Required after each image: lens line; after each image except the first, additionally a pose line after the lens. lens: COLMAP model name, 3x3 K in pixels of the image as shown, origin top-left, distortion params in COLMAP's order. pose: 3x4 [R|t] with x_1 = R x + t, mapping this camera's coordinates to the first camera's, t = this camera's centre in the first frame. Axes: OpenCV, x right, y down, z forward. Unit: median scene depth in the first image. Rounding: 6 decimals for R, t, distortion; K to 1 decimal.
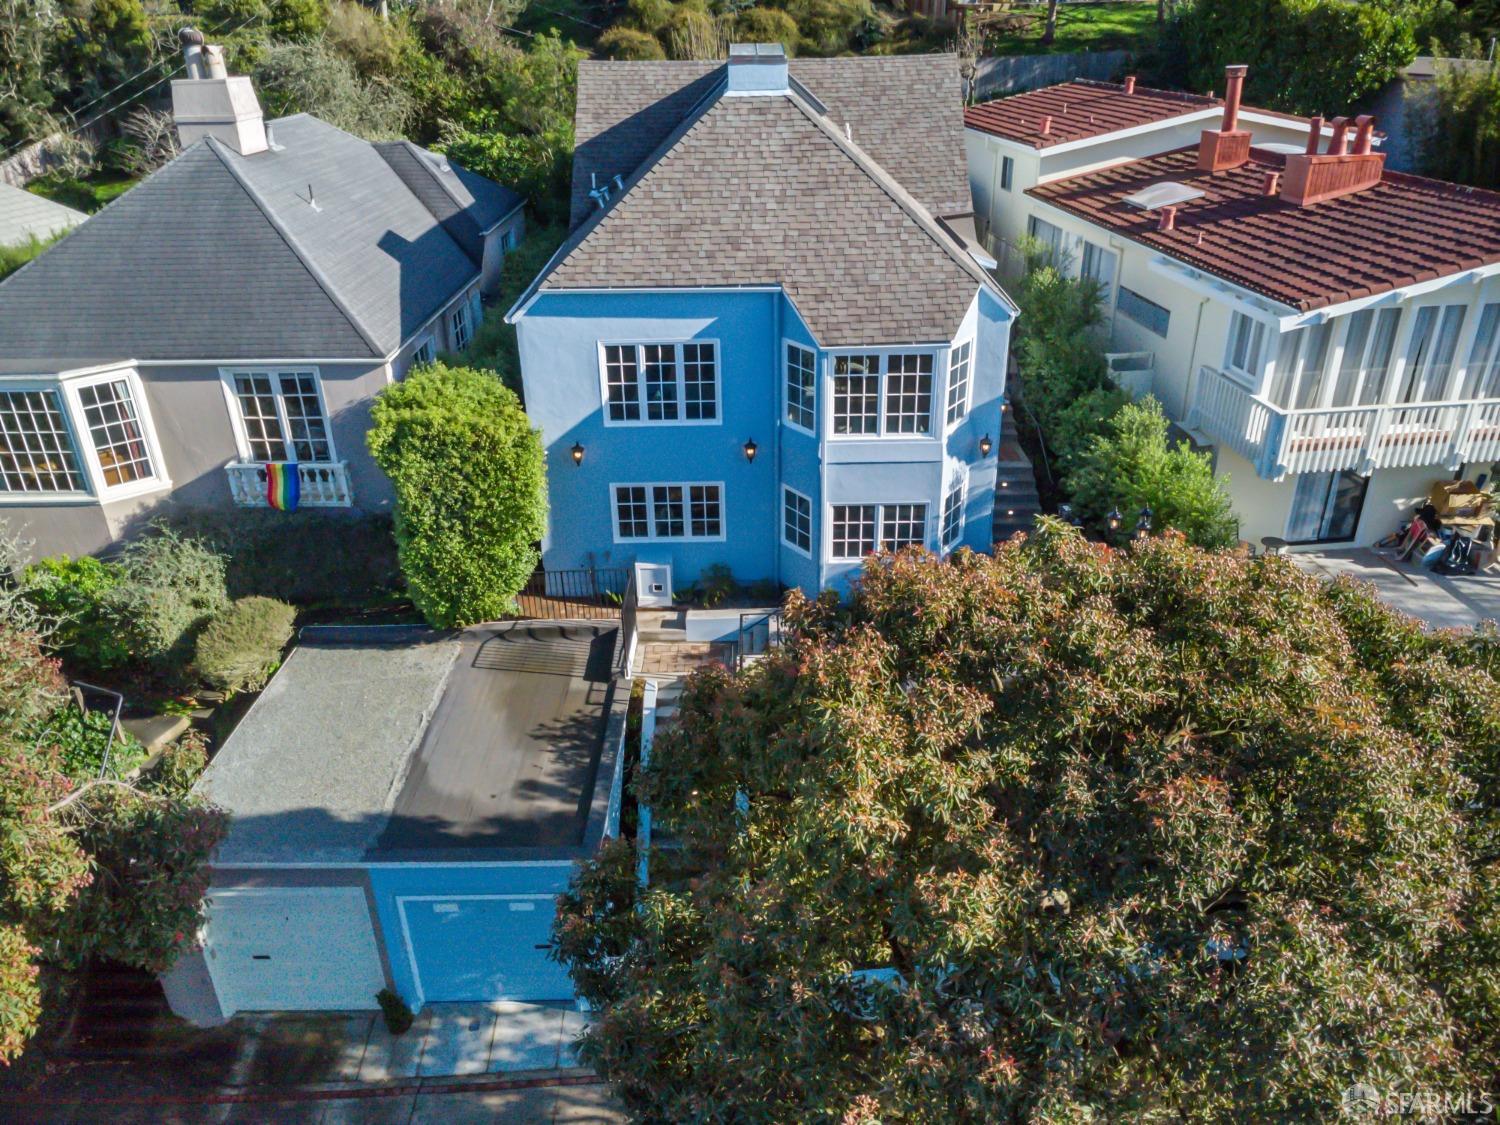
lens RADIAL K [[1053.0, 0, 757.4], [0, 1053.0, 559.3], [0, 0, 1]] dist [-0.002446, -0.000937]
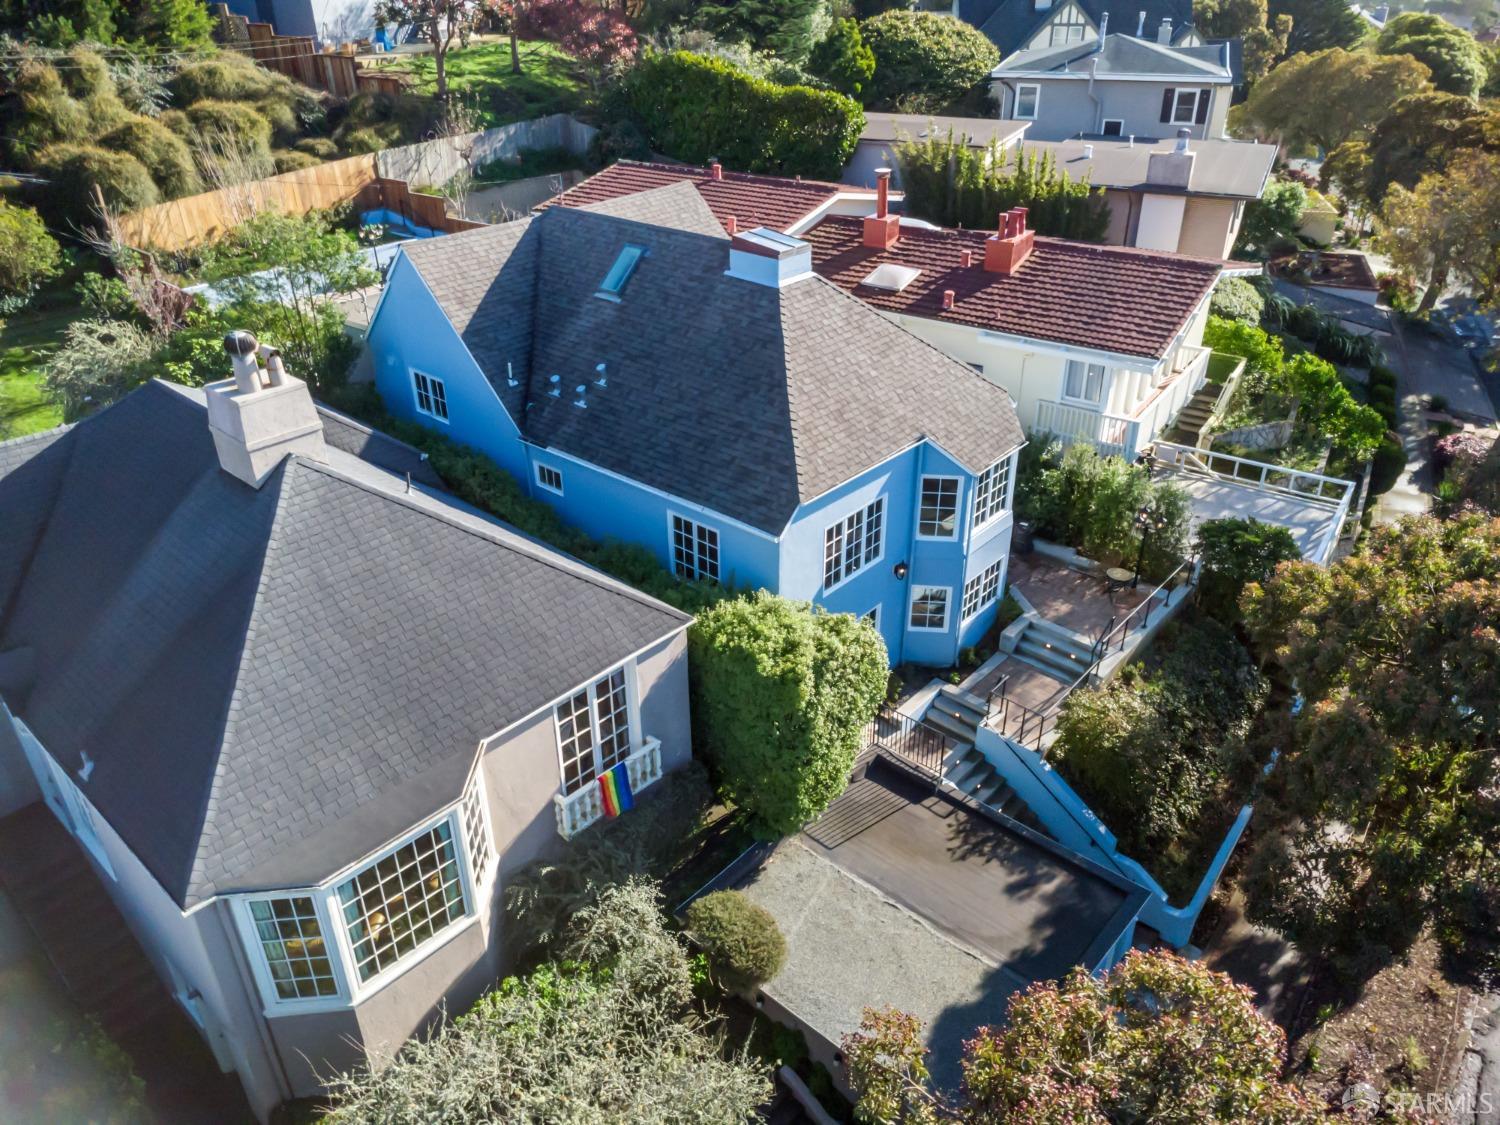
lens RADIAL K [[1053.0, 0, 757.4], [0, 1053.0, 559.3], [0, 0, 1]] dist [-0.002446, -0.000937]
pose [[0.676404, -0.363822, 0.640399, -0.918548], [0.341441, 0.925300, 0.165041, -0.382515], [-0.652607, 0.107024, 0.750100, 0.206343]]
